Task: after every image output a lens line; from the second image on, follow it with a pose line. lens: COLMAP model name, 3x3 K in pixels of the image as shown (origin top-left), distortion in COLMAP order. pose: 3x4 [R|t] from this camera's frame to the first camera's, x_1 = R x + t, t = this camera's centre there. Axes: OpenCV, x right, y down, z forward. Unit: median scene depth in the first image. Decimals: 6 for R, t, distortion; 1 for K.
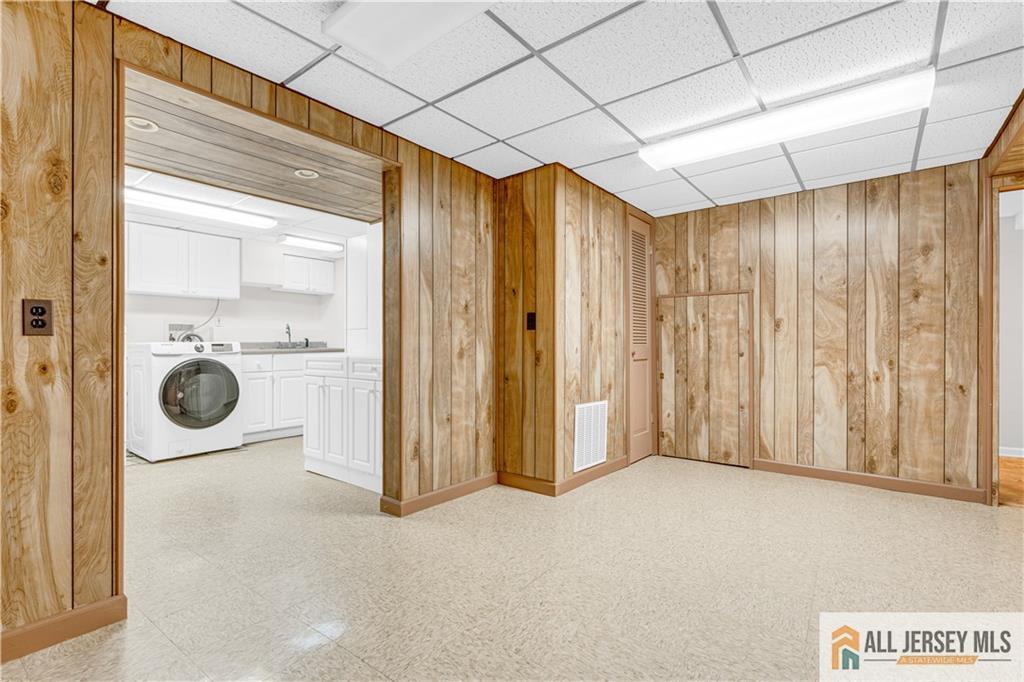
lens RADIAL K [[464.7, 0, 507.6], [0, 464.7, 344.5], [0, 0, 1]] dist [-0.004548, -0.000112]
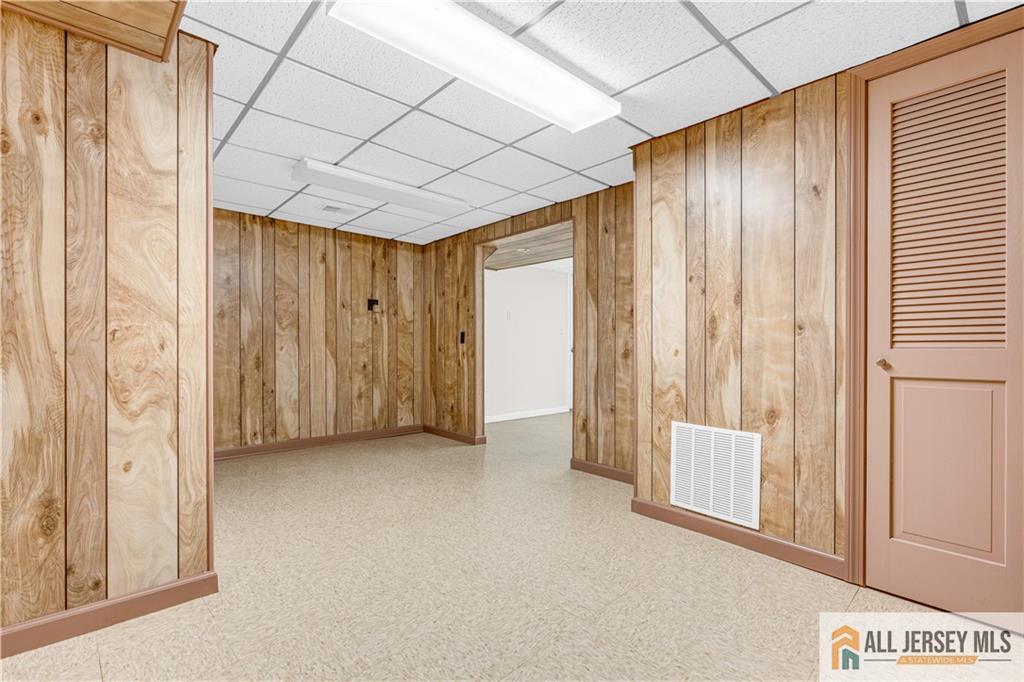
lens RADIAL K [[469.3, 0, 508.9], [0, 469.3, 347.6], [0, 0, 1]] dist [-0.001818, 0.000016]
pose [[-0.156261, -0.002440, -0.987713, 1.090060], [-0.003617, 0.999992, -0.001898, 0.007607], [0.987709, 0.003276, -0.156268, 0.933966]]
